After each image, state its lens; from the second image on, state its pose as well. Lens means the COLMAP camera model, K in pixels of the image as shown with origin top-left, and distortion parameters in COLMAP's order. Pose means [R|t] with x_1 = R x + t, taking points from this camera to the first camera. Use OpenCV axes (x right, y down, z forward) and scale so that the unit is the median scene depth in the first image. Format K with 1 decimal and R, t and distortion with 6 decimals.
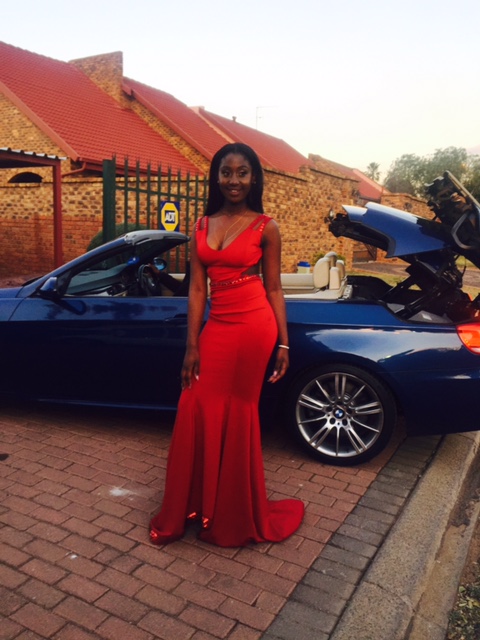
lens RADIAL K [[545.4, 0, 240.0], [0, 545.4, 320.0], [0, 0, 1]] dist [-0.000769, -0.008292]
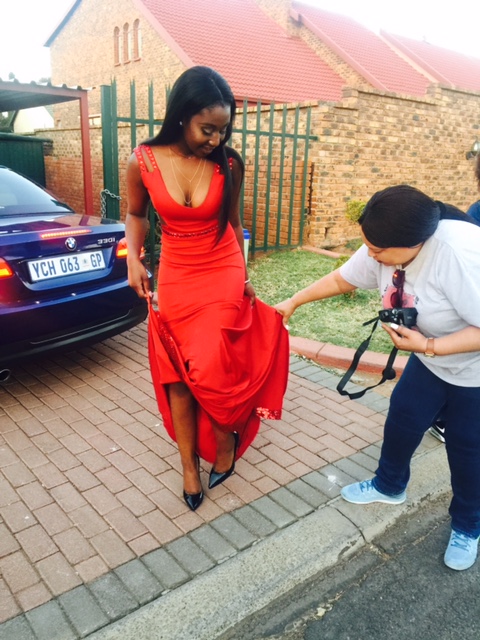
lens RADIAL K [[545.4, 0, 240.0], [0, 545.4, 320.0], [0, 0, 1]] dist [-0.000769, -0.008292]
pose [[0.928543, 0.089343, -0.360313, 0.166806], [-0.051875, 0.992312, 0.112367, -0.021665], [0.367582, -0.085647, 0.926039, 0.144718]]
